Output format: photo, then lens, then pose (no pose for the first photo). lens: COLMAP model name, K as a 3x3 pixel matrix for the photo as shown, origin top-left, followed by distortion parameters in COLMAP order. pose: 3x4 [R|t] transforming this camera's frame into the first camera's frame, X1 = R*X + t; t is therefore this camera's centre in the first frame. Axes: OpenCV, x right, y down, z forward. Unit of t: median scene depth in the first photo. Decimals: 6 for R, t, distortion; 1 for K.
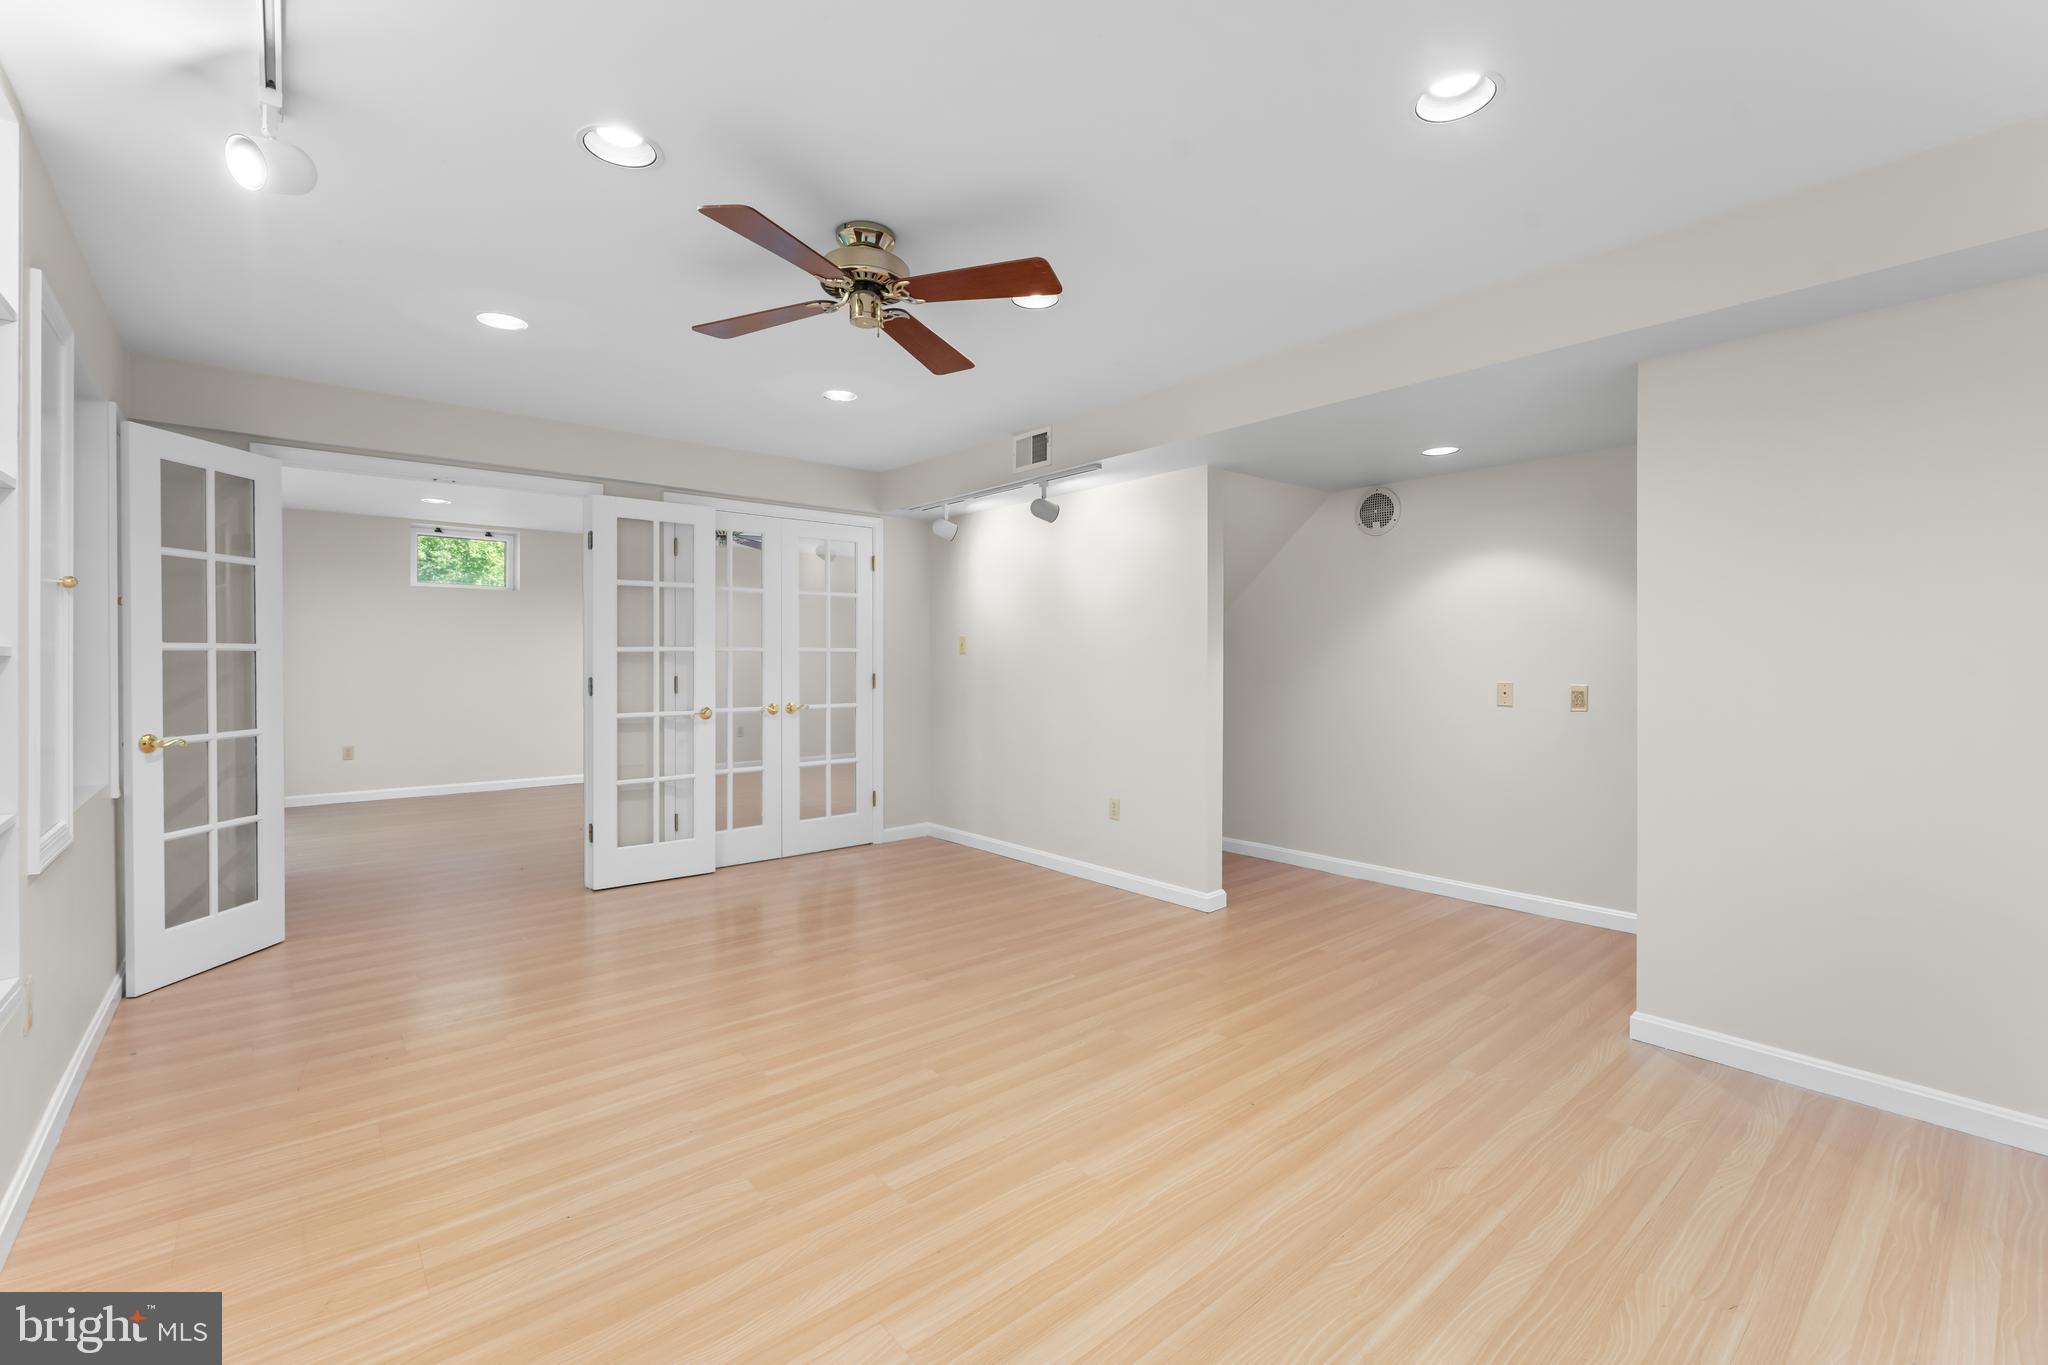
lens RADIAL K [[873.1, 0, 1030.1], [0, 873.1, 653.7], [0, 0, 1]] dist [-0.000612, -0.000254]
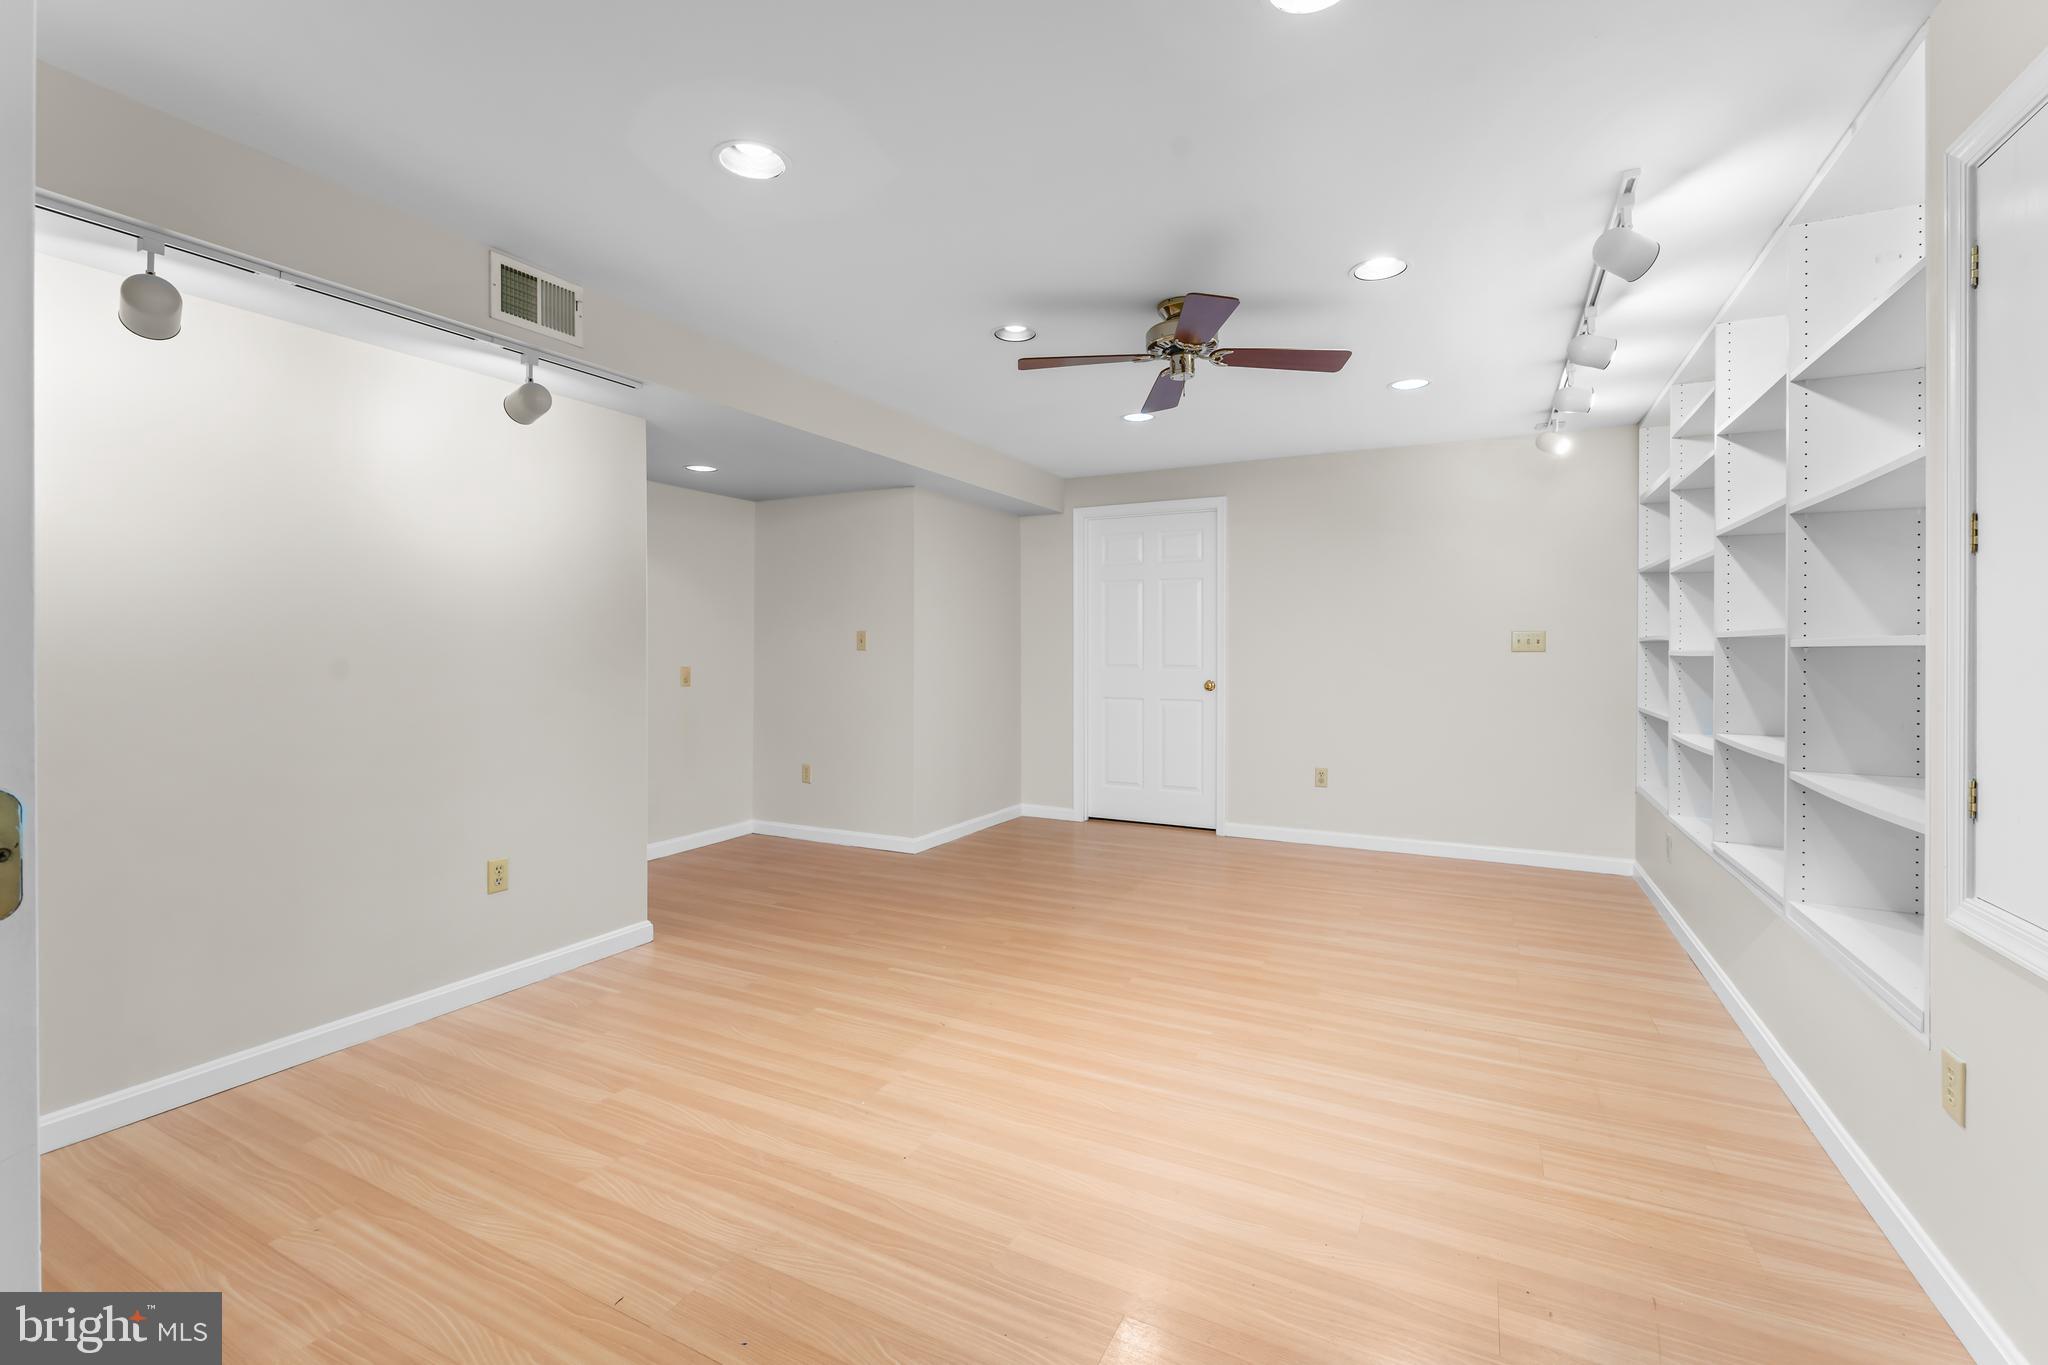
lens RADIAL K [[882.1, 0, 1030.3], [0, 882.1, 645.7], [0, 0, 1]] dist [-0.001257, -0.000209]
pose [[-0.384567, 0.003752, 0.923089, -0.976406], [-0.007546, 0.999946, -0.007209, 0.010465], [-0.923066, -0.009738, -0.384518, 1.300915]]
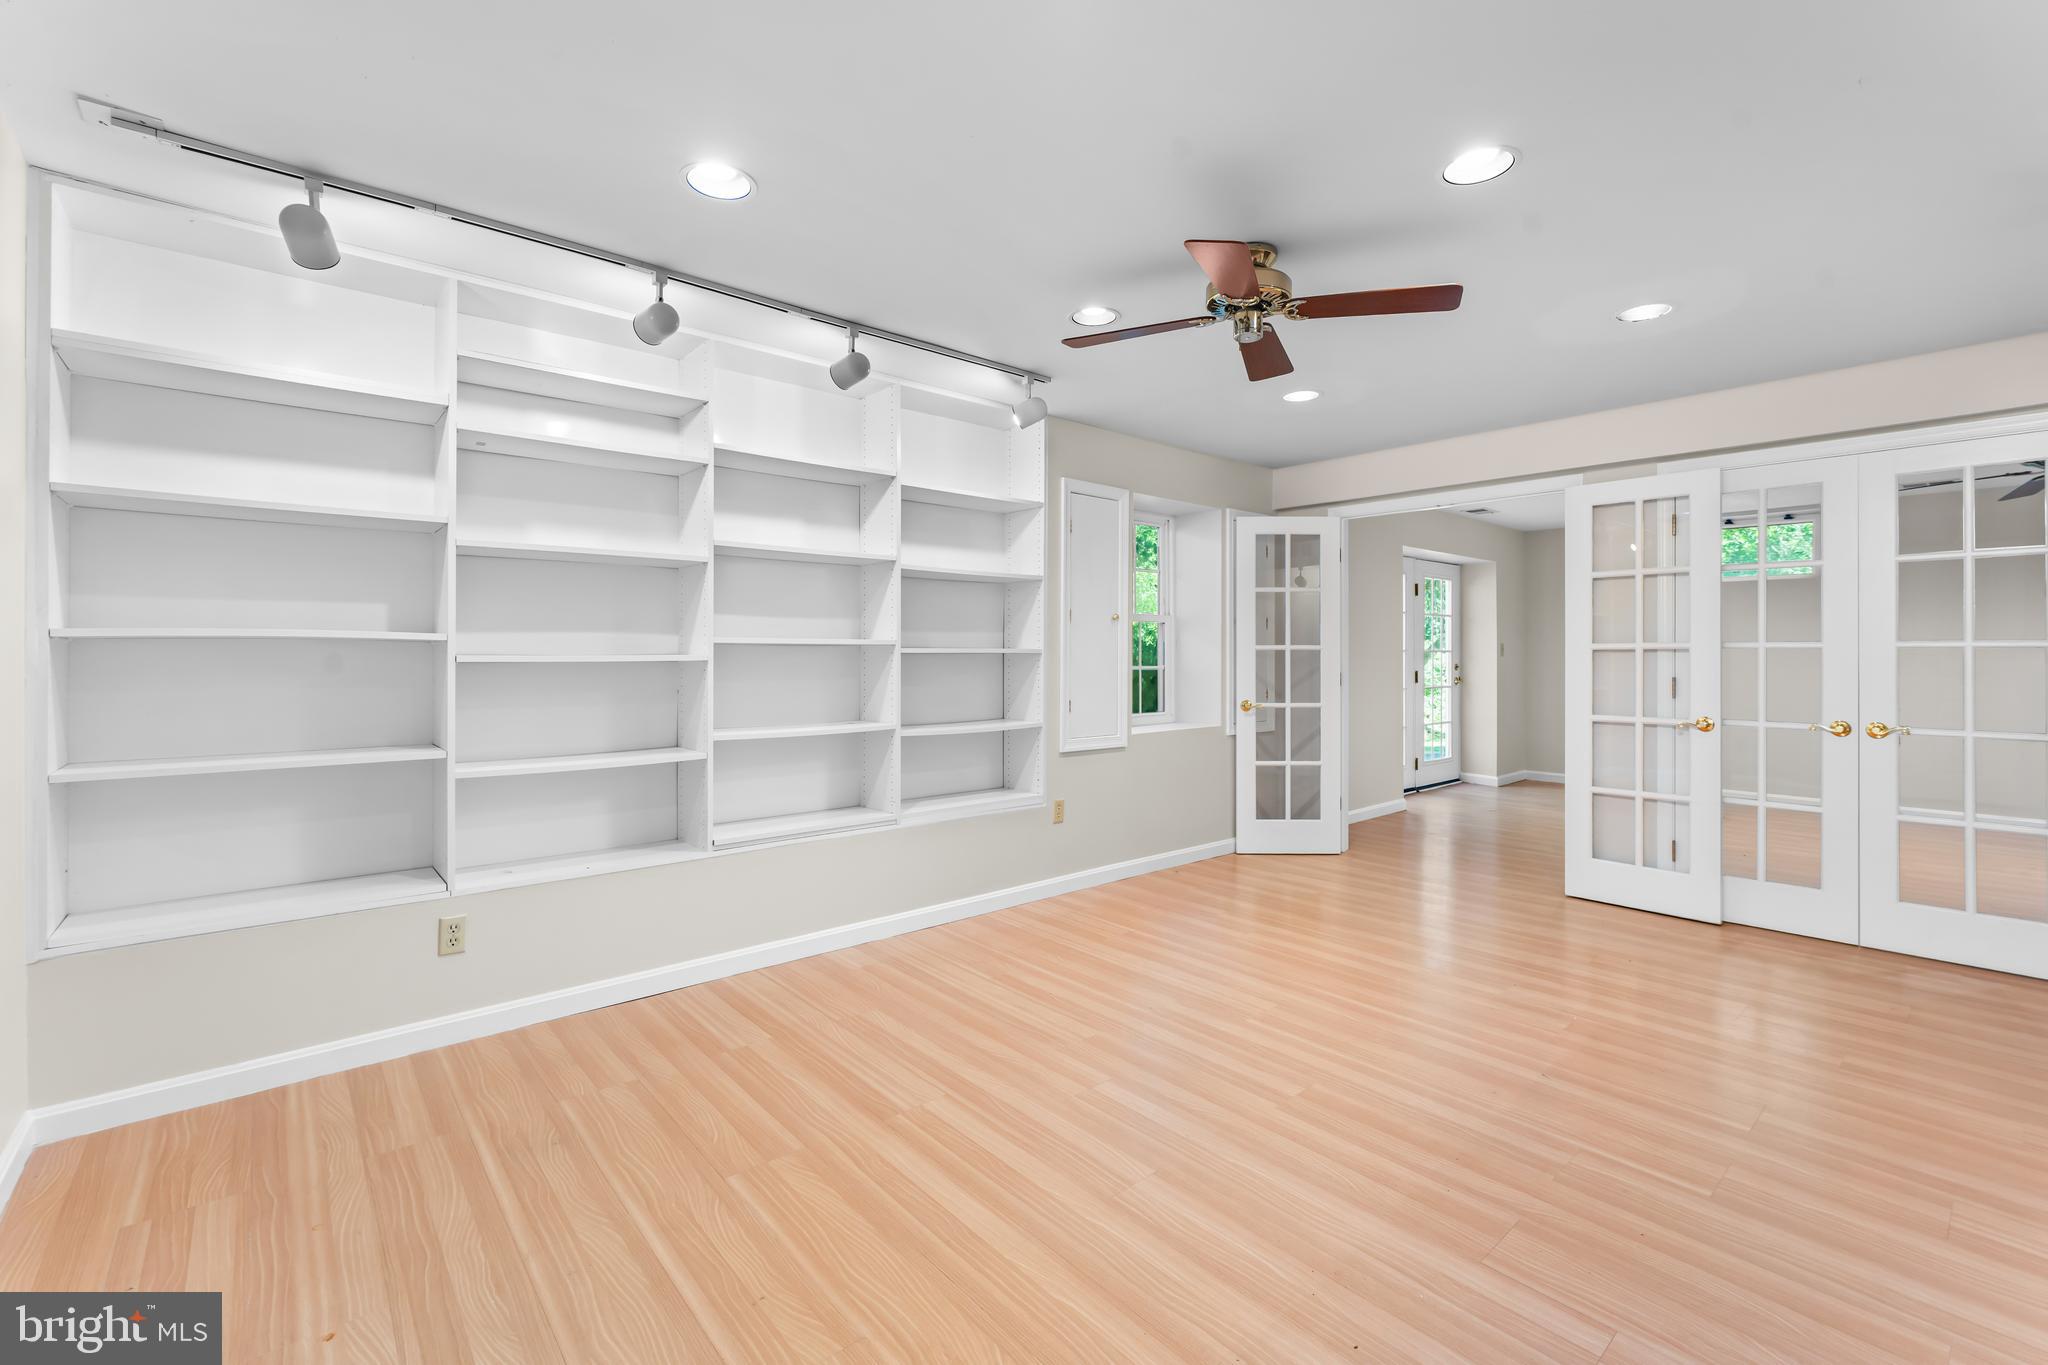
lens RADIAL K [[882.1, 0, 1030.3], [0, 882.1, 645.7], [0, 0, 1]] dist [-0.001257, -0.000209]
pose [[0.012029, -0.009518, -0.999882, 0.674819], [0.000898, 0.999954, -0.009508, 0.004334], [0.999927, -0.000783, 0.012037, 0.560462]]
